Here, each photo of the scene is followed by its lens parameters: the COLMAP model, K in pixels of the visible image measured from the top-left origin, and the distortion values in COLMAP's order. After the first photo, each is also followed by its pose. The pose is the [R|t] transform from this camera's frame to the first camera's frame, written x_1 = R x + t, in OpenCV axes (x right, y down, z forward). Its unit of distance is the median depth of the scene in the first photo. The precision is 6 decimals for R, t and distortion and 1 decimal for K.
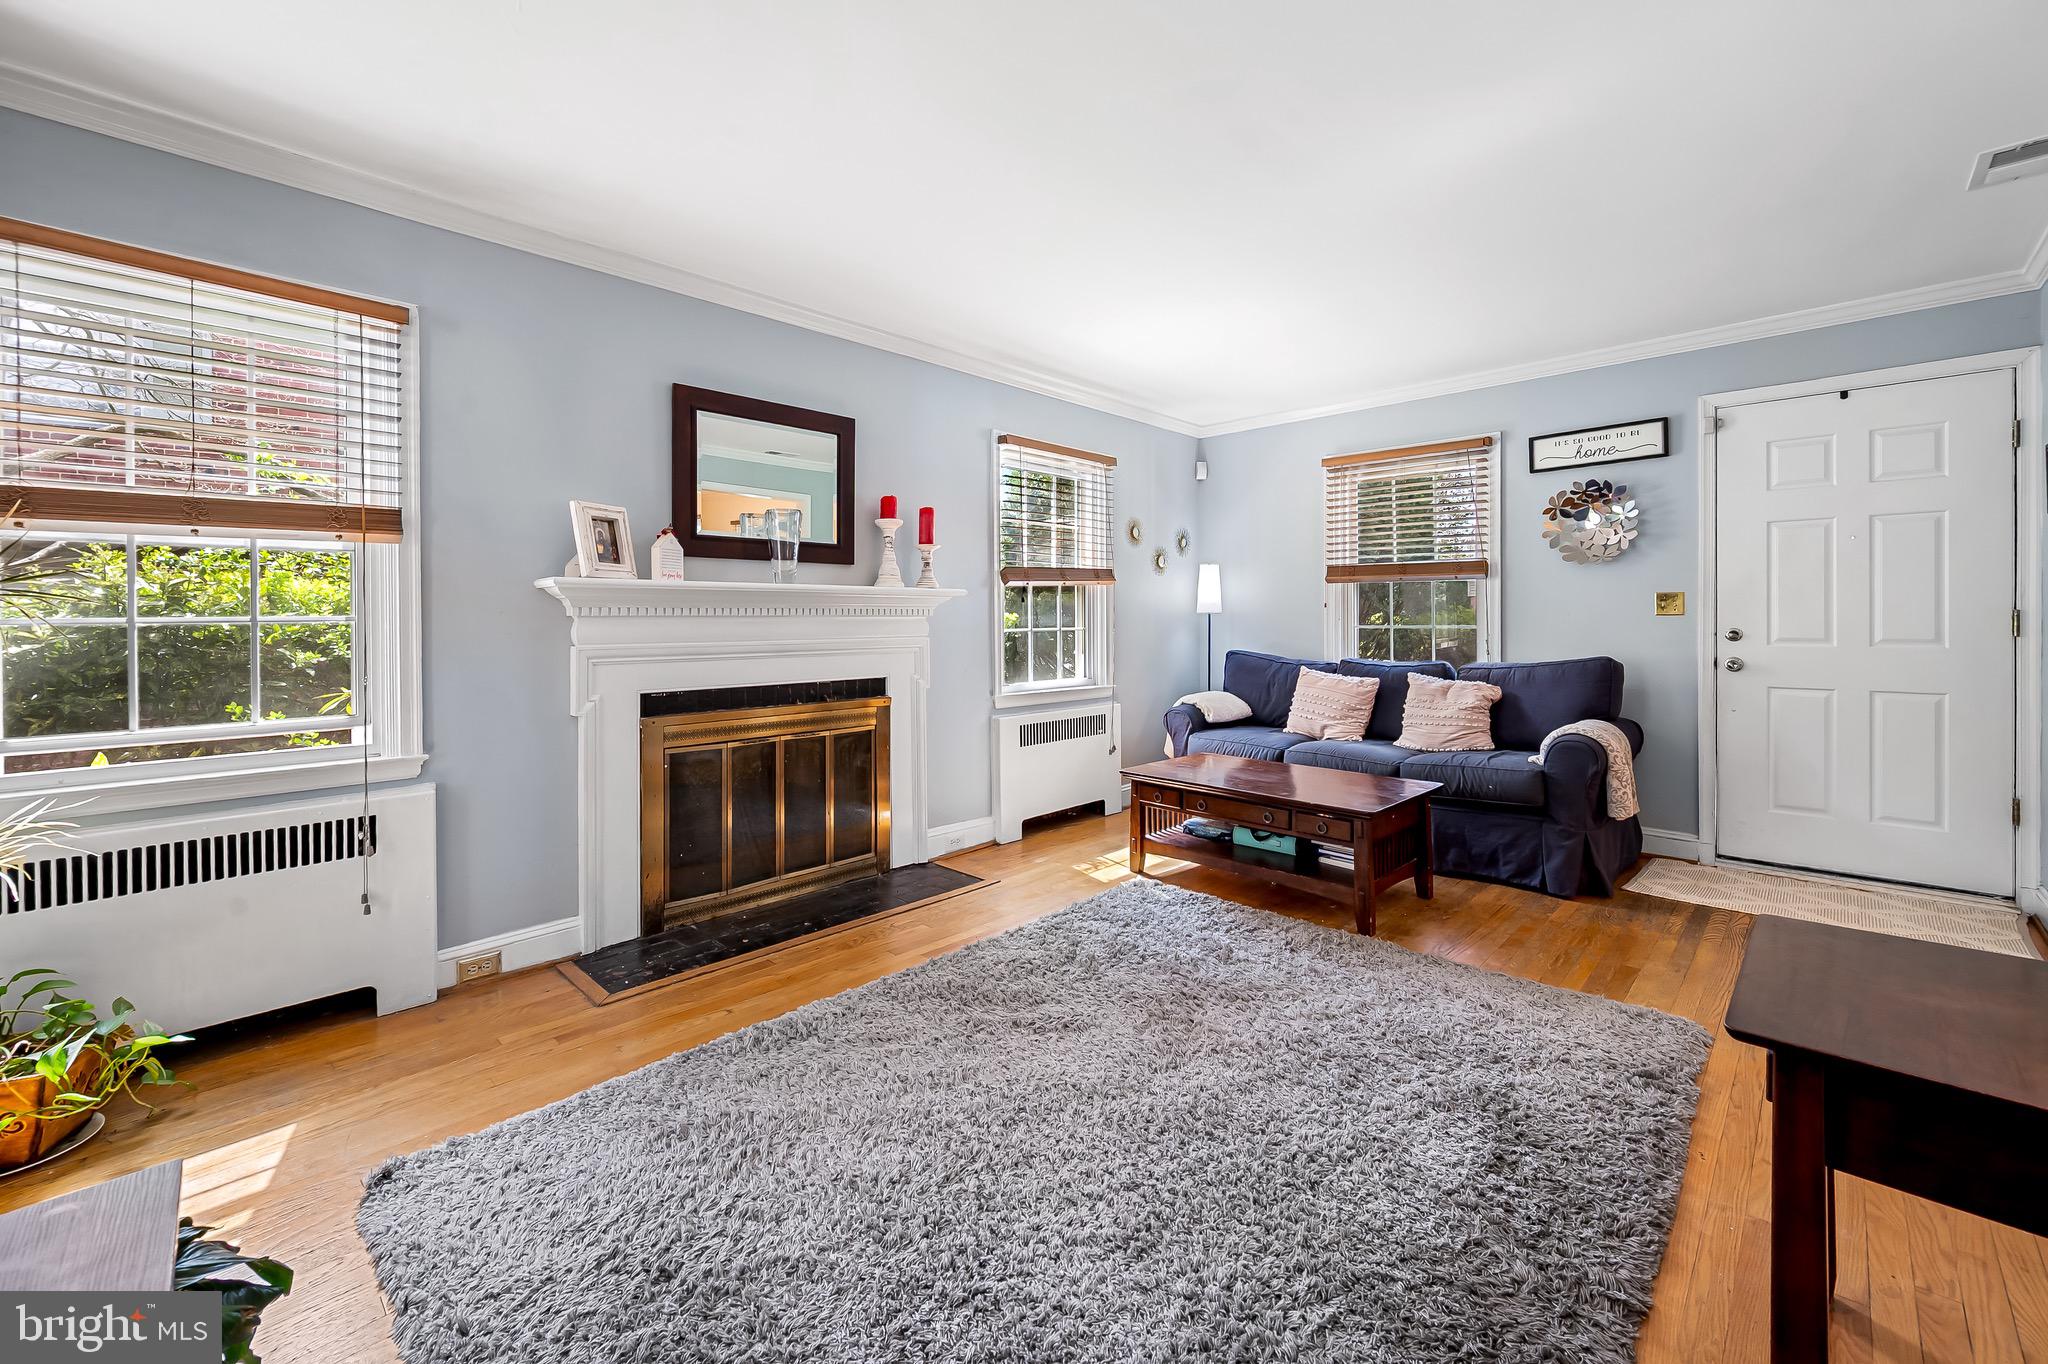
lens RADIAL K [[836.6, 0, 1048.0], [0, 836.6, 616.8], [0, 0, 1]] dist [-0.001006, 0.000434]
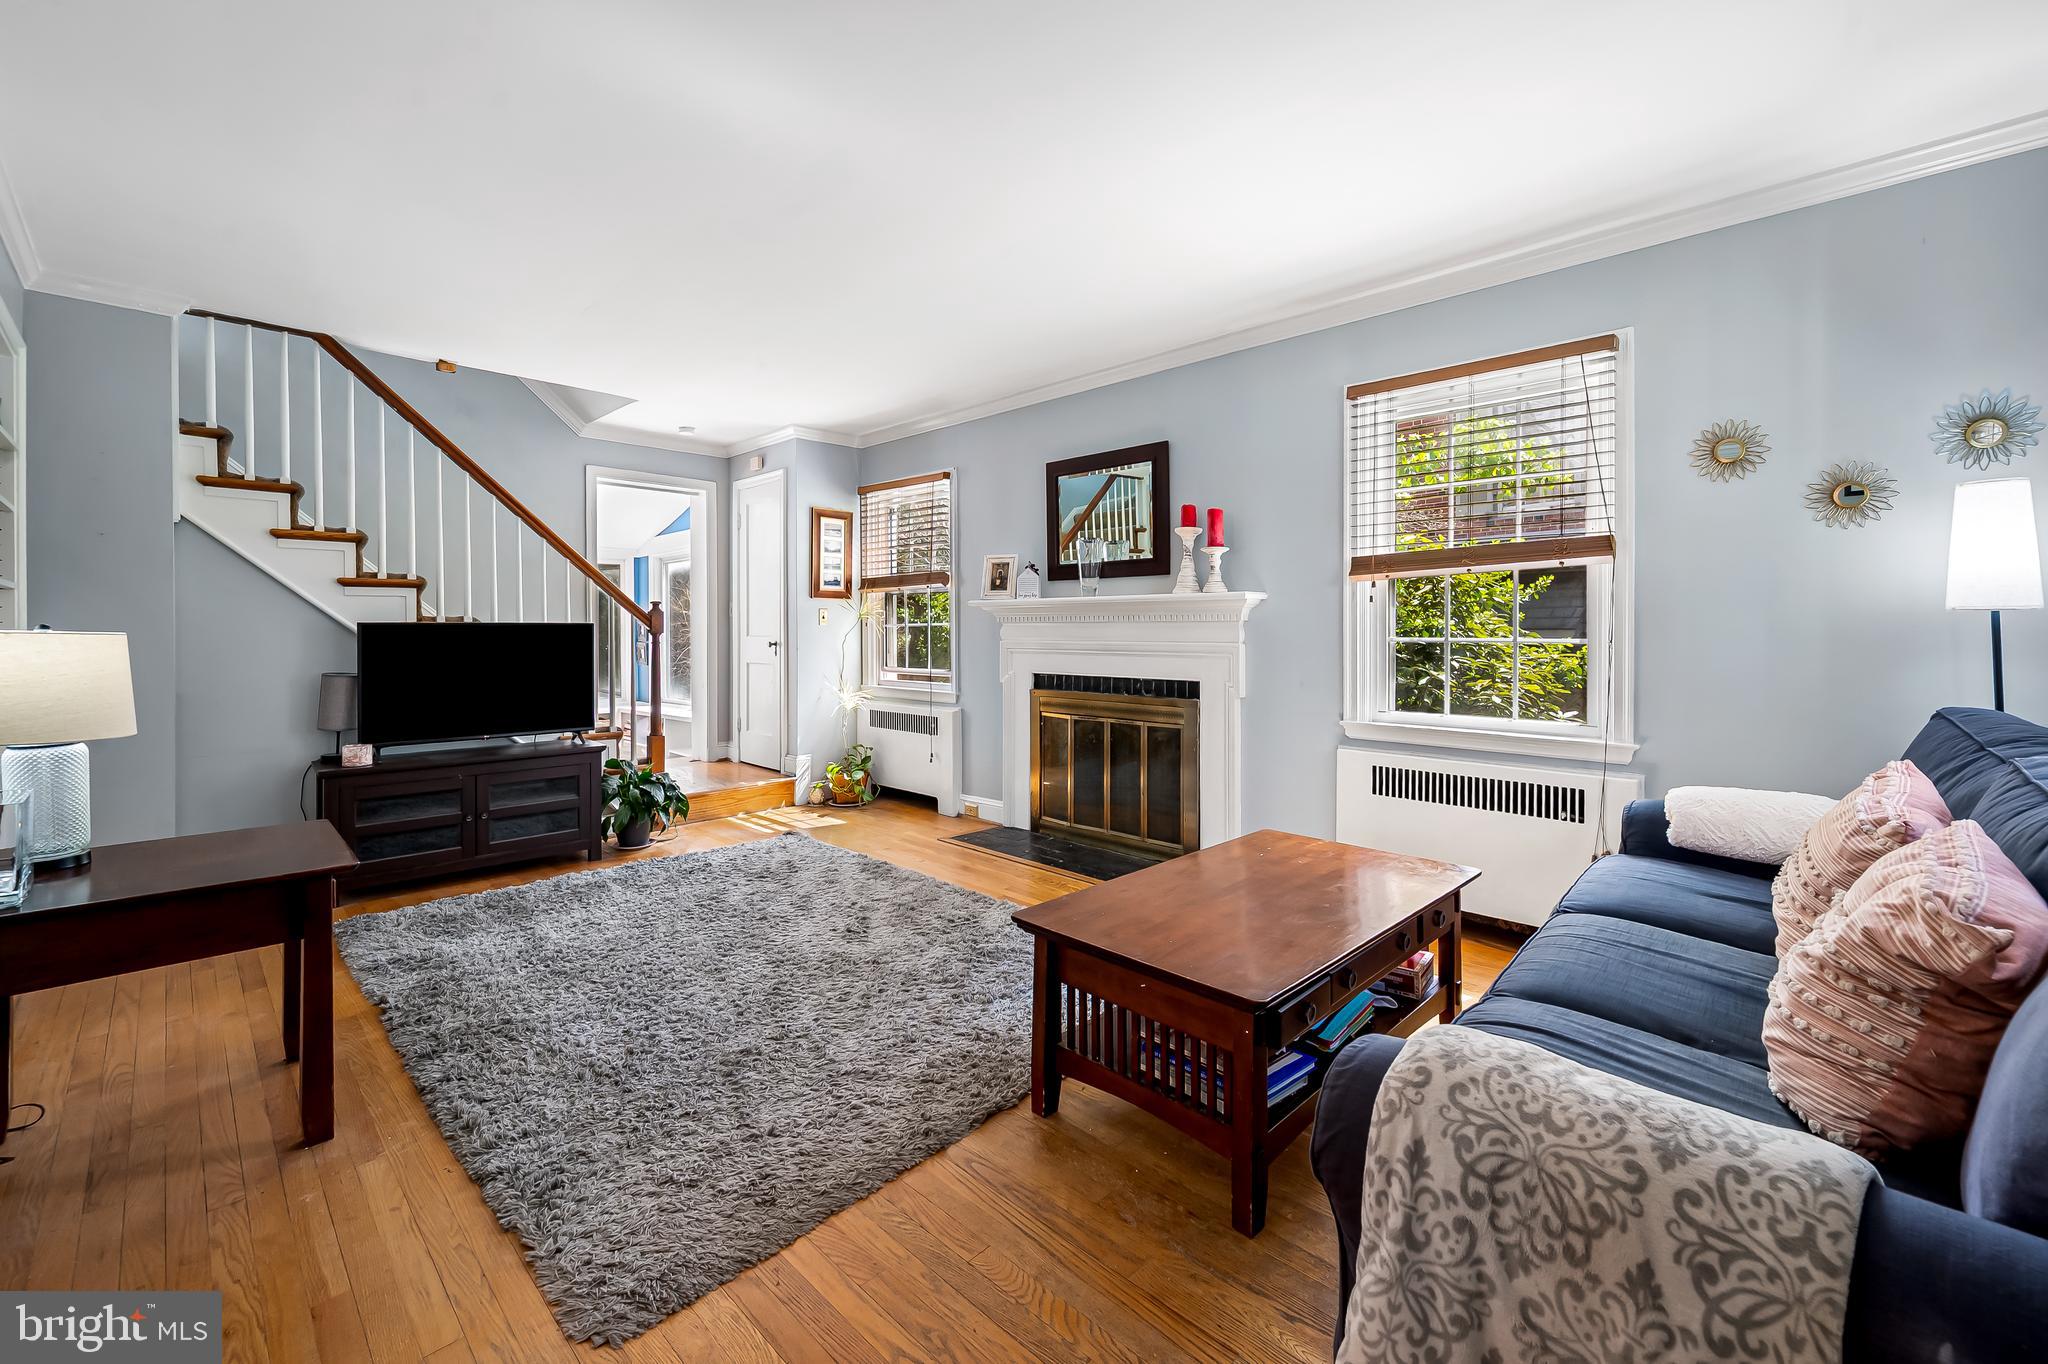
lens RADIAL K [[836.6, 0, 1033.0], [0, 836.6, 638.5], [0, 0, 1]] dist [-0.001006, 0.000434]
pose [[-0.014578, 0.011924, -0.999823, 0.848290], [-0.002356, 0.999926, 0.011960, 0.007913], [0.999891, 0.002530, -0.014548, 0.830069]]
